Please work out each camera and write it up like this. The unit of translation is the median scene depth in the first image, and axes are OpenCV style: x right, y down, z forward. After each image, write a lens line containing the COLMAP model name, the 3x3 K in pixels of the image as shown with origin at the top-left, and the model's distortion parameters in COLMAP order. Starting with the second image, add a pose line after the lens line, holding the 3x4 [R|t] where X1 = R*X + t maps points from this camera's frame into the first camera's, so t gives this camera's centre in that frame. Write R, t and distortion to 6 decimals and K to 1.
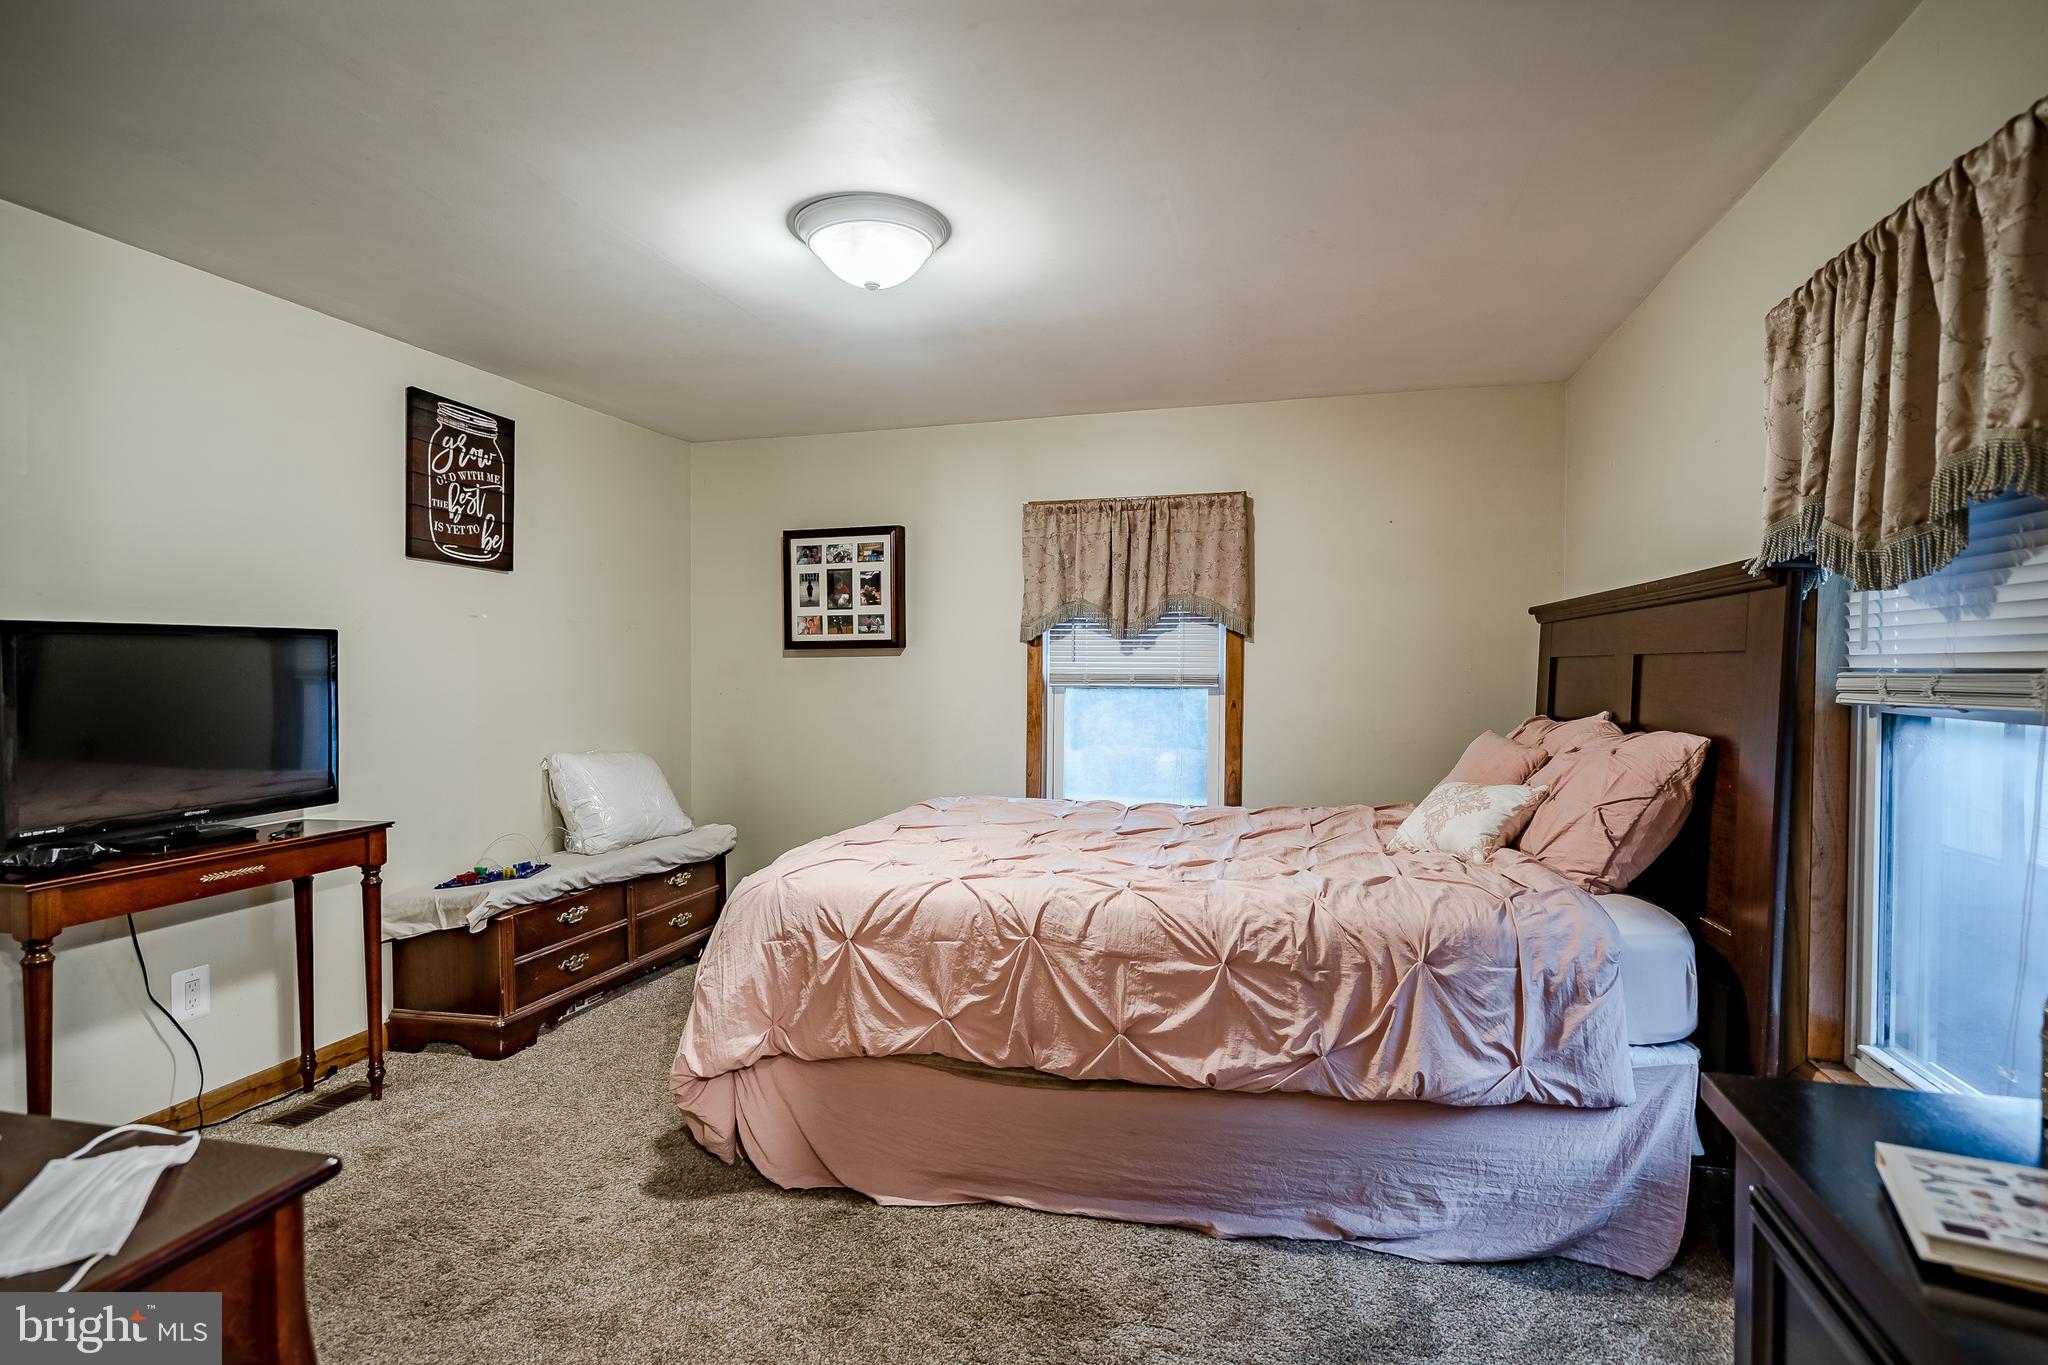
lens RADIAL K [[1028.1, 0, 1033.7], [0, 1028.1, 686.9], [0, 0, 1]] dist [0.002449, 0.000875]
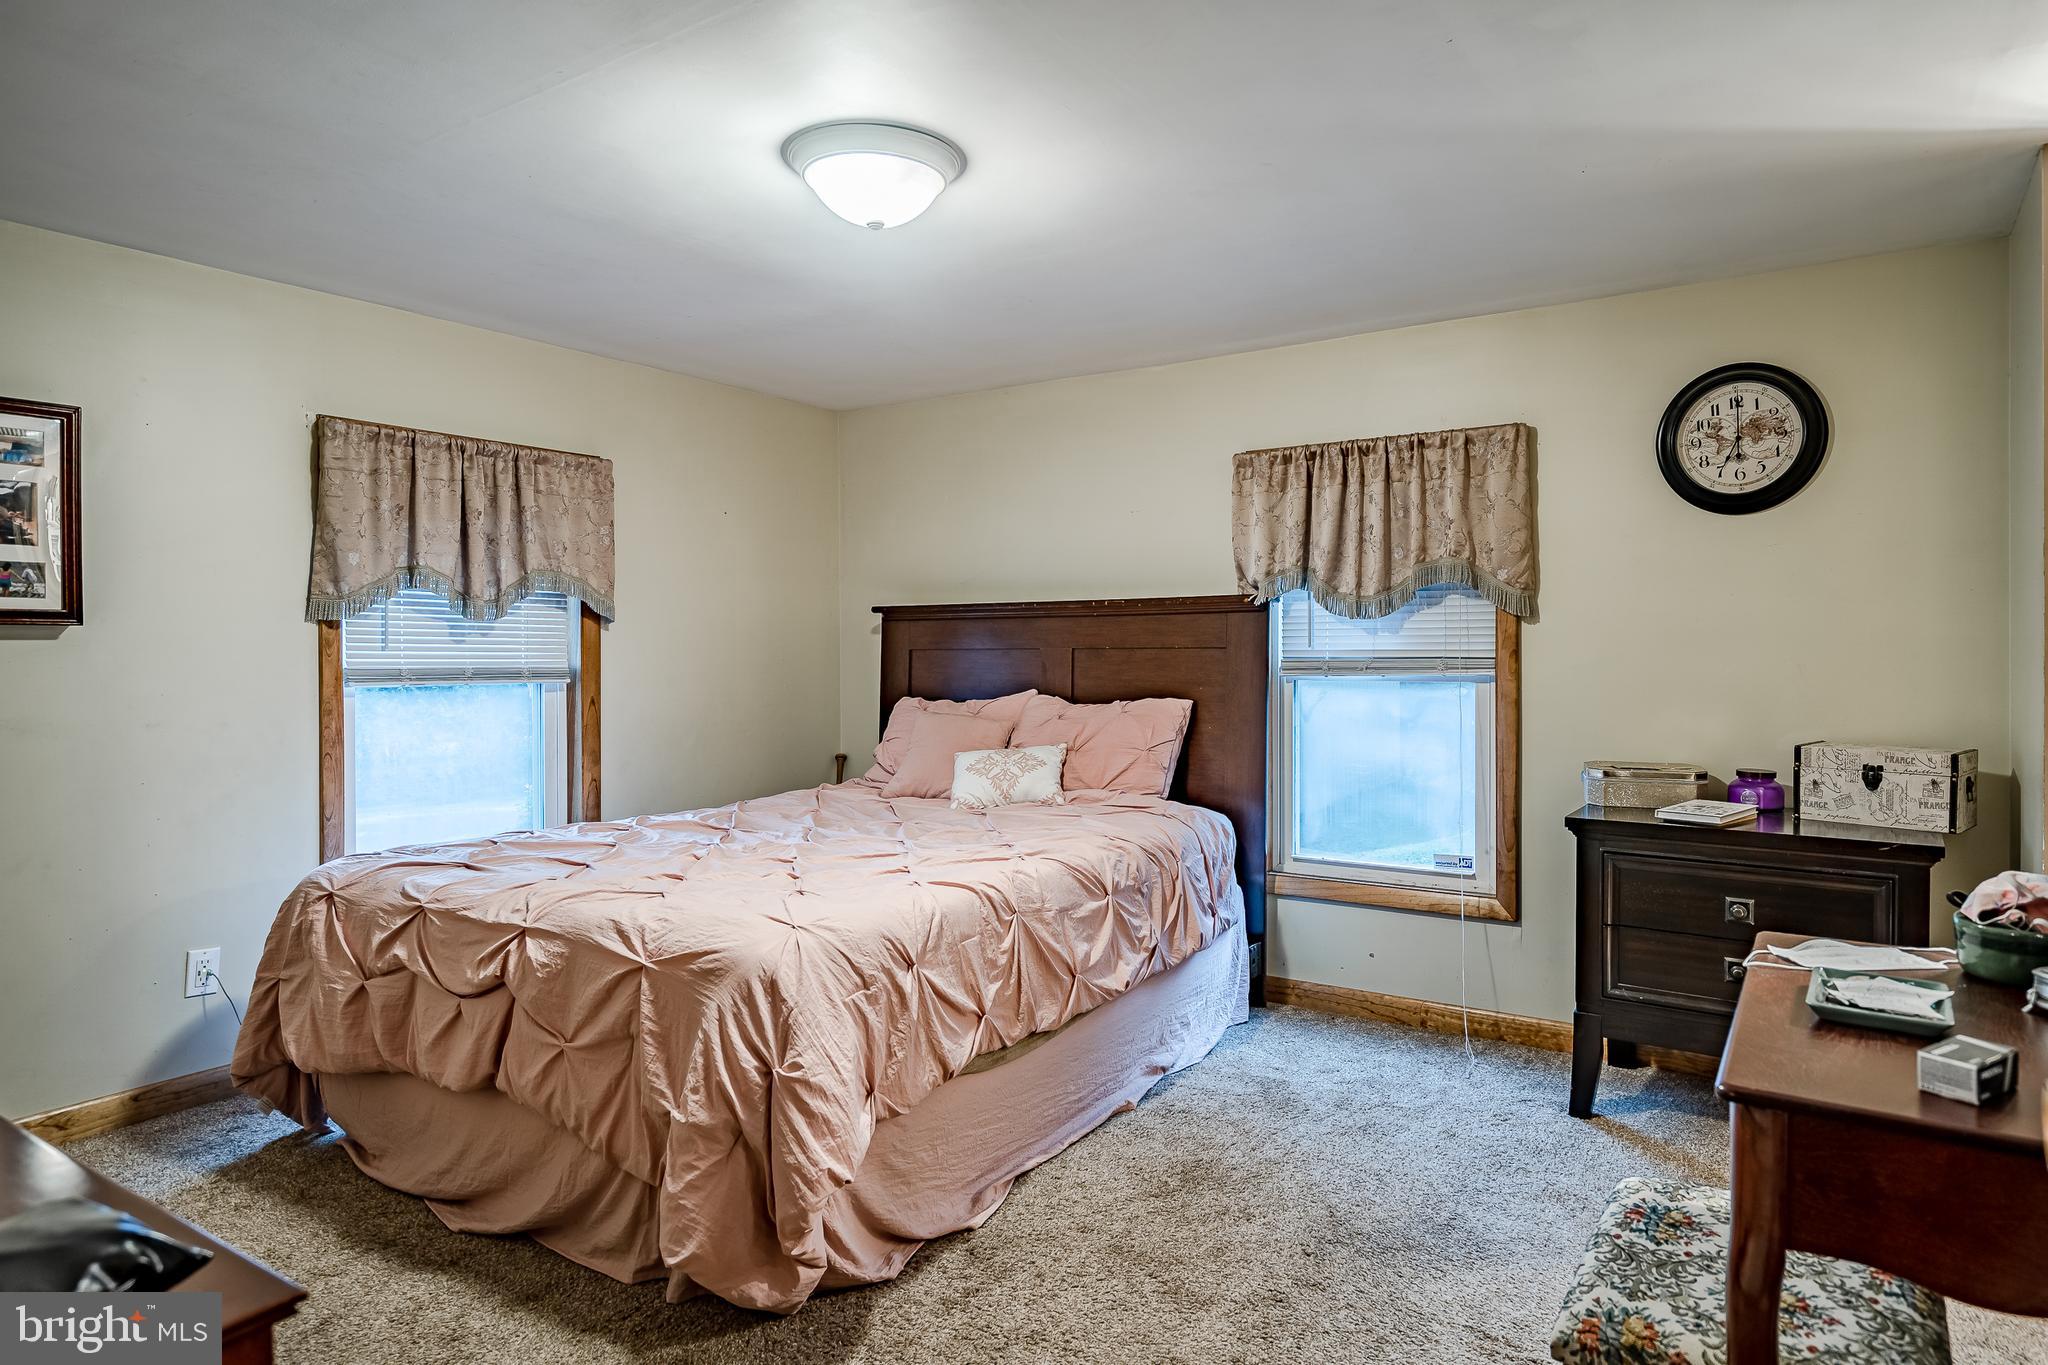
lens RADIAL K [[1176.2, 0, 1074.6], [0, 1176.2, 668.3], [0, 0, 1]] dist [0.008350, -0.001962]
pose [[0.319932, -0.011180, 0.947374, -1.123220], [0.020106, 0.999785, 0.005009, -0.012990], [-0.947227, 0.017445, 0.320088, 0.553030]]
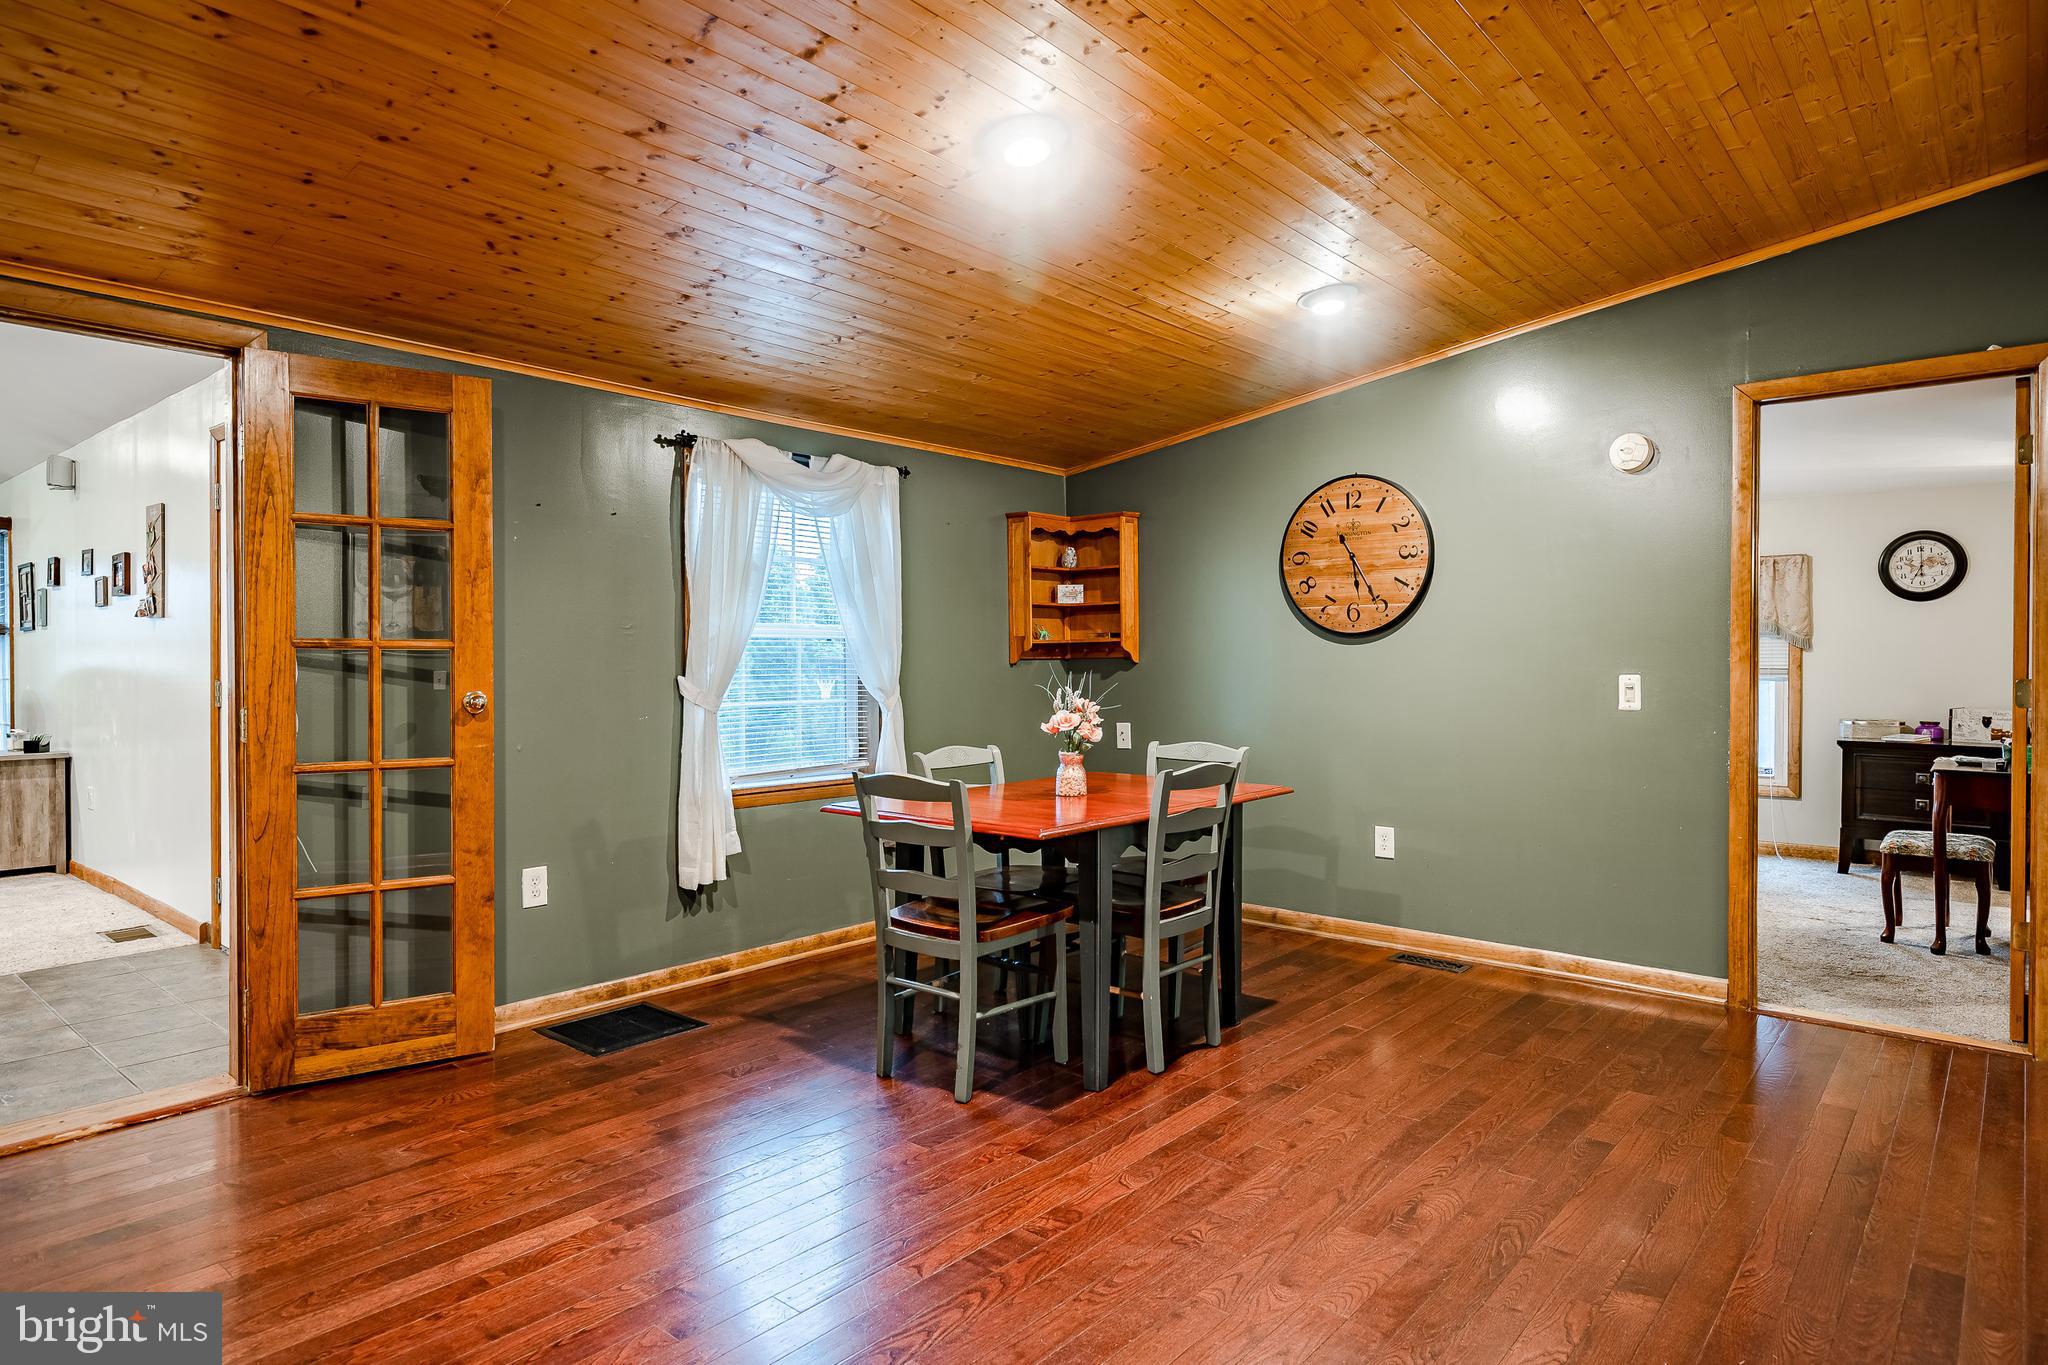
lens RADIAL K [[1176.2, 0, 1015.0], [0, 1176.2, 688.0], [0, 0, 1]] dist [0.008350, -0.001962]
pose [[0.425006, -0.017045, 0.905030, -3.171301], [0.016999, 0.999797, 0.010846, -0.026177], [-0.905031, 0.010775, 0.425209, 1.045215]]
